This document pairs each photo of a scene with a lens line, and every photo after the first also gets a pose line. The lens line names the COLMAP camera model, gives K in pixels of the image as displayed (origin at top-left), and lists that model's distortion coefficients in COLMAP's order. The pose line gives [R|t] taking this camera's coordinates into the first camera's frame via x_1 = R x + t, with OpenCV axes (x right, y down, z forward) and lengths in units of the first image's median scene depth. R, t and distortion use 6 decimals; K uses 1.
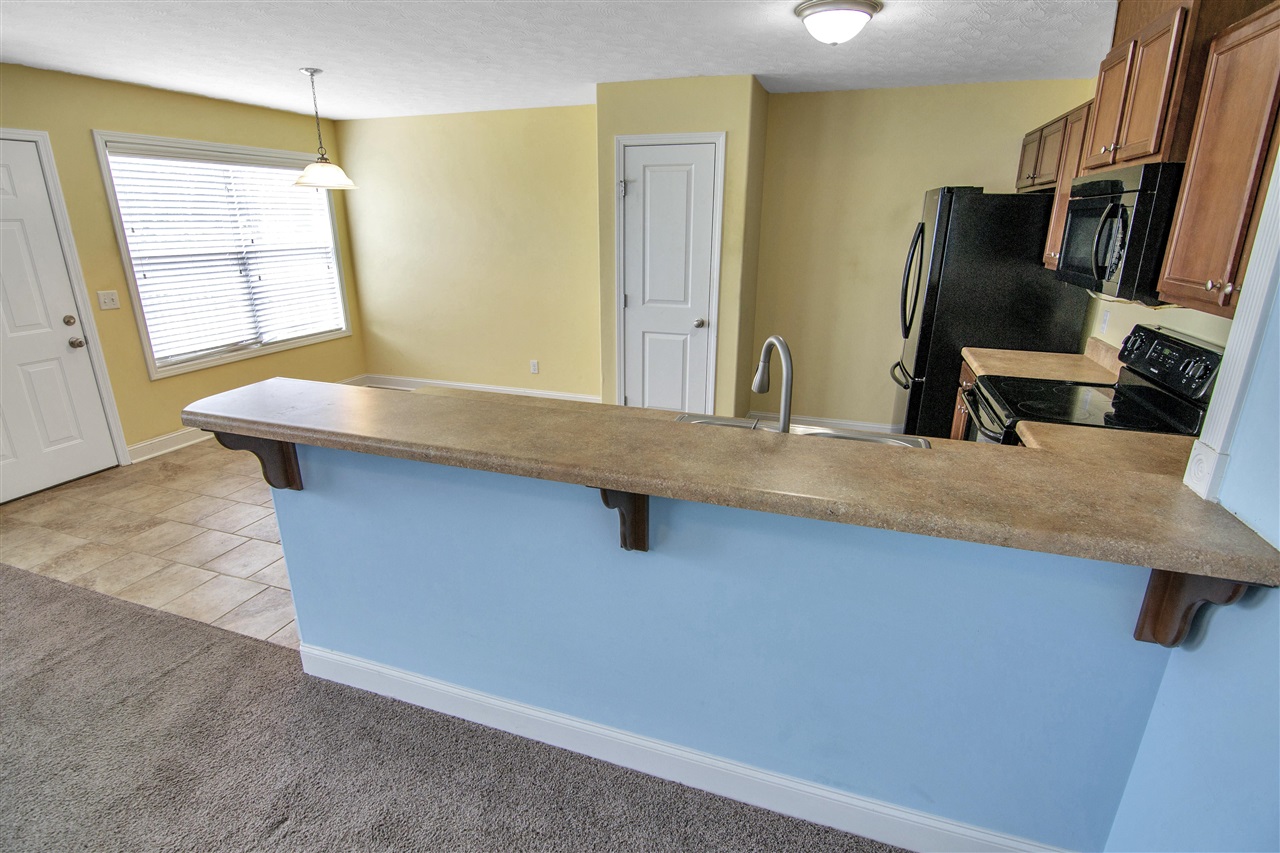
lens RADIAL K [[623.6, 0, 645.2], [0, 623.6, 426.9], [0, 0, 1]] dist [-0.011146, -0.008182]
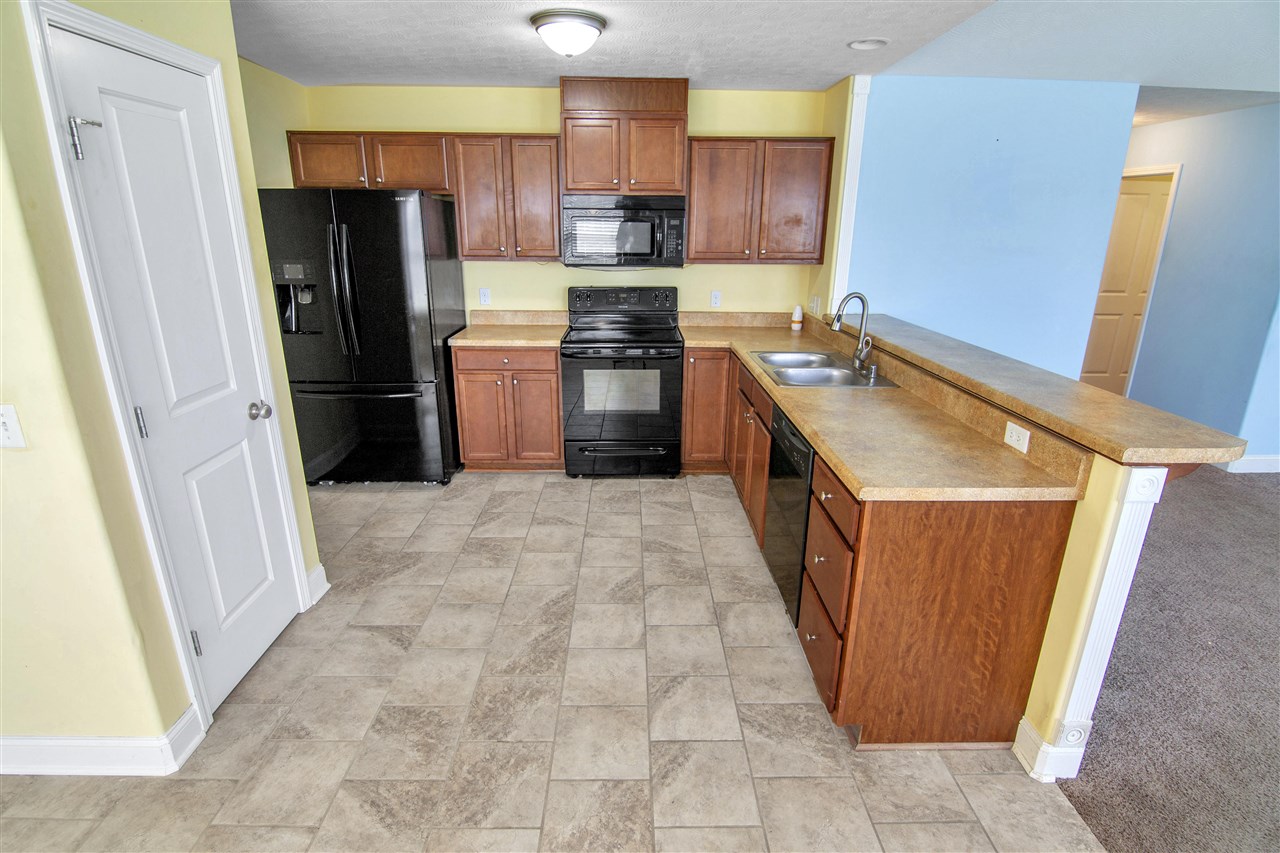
lens RADIAL K [[623.6, 0, 641.9], [0, 623.6, 424.7], [0, 0, 1]] dist [-0.011146, -0.008182]
pose [[-0.339274, -0.293750, 0.893647, -0.549105], [0.284783, 0.873339, 0.395193, -0.291941], [-0.896545, 0.388574, -0.212647, 0.873631]]
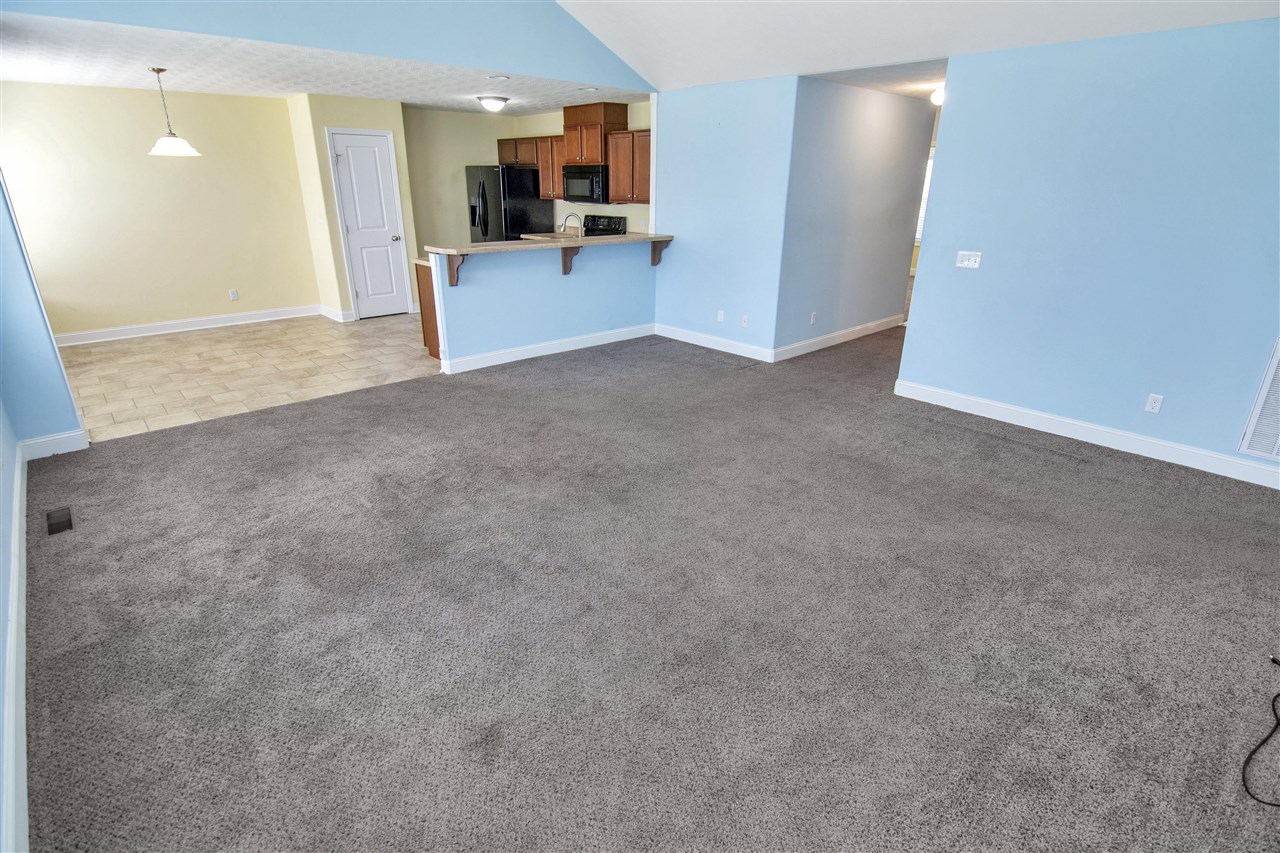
lens RADIAL K [[623.6, 0, 640.7], [0, 623.6, 423.3], [0, 0, 1]] dist [-0.011146, -0.008182]
pose [[0.476327, -0.317408, 0.819979, -1.273571], [0.267310, 0.940704, 0.208858, 0.155107], [-0.837650, 0.119704, 0.532929, -0.491163]]
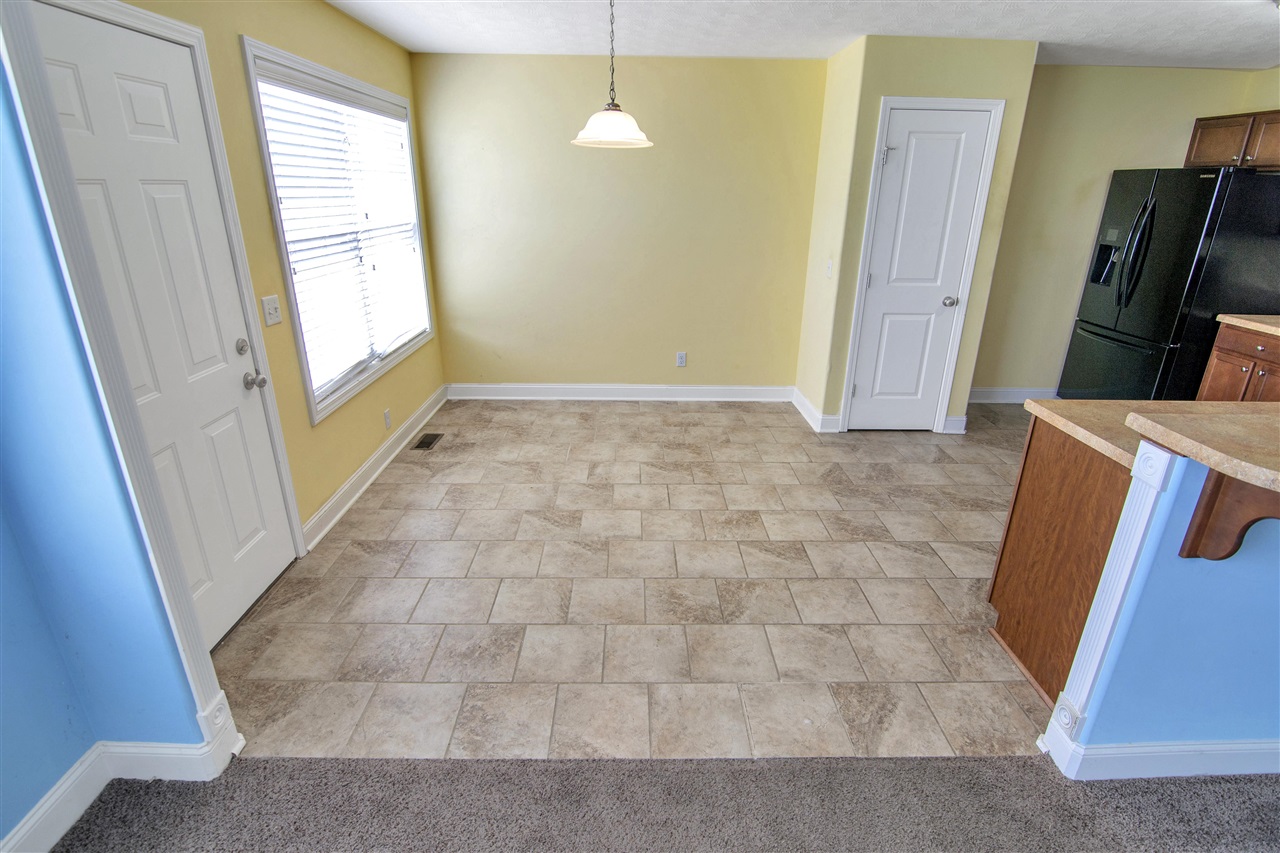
lens RADIAL K [[623.6, 0, 639.8], [0, 623.6, 426.1], [0, 0, 1]] dist [-0.011146, -0.008182]
pose [[0.943095, -0.113467, 0.312566, -0.725988], [0.099106, 0.993174, 0.061512, -0.087511], [-0.317412, -0.027034, 0.947902, 0.257837]]
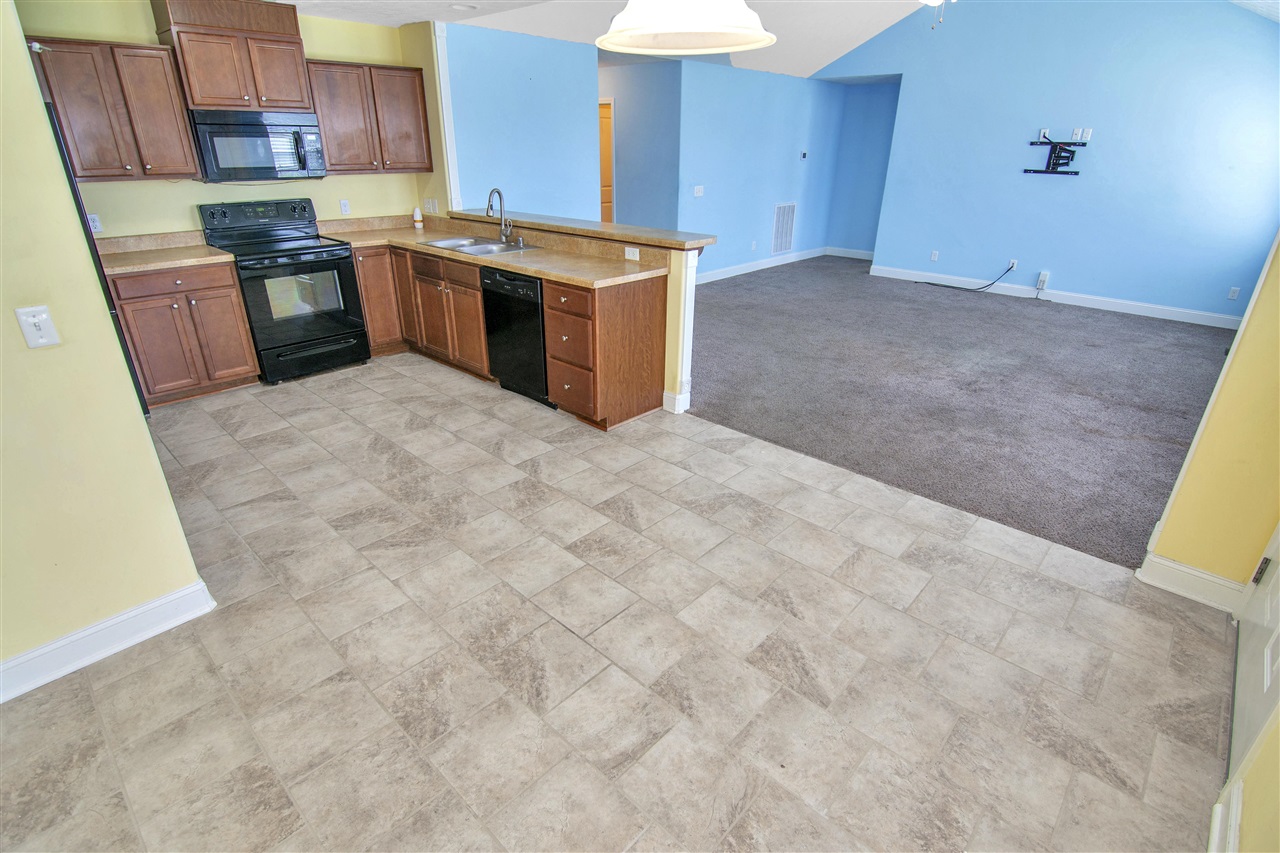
lens RADIAL K [[623.6, 0, 642.0], [0, 623.6, 424.5], [0, 0, 1]] dist [-0.011146, -0.008182]
pose [[-0.912750, -0.182241, 0.365617, -0.630497], [0.111241, 0.750285, 0.651688, -0.435513], [-0.393081, 0.635500, -0.664550, 1.314201]]
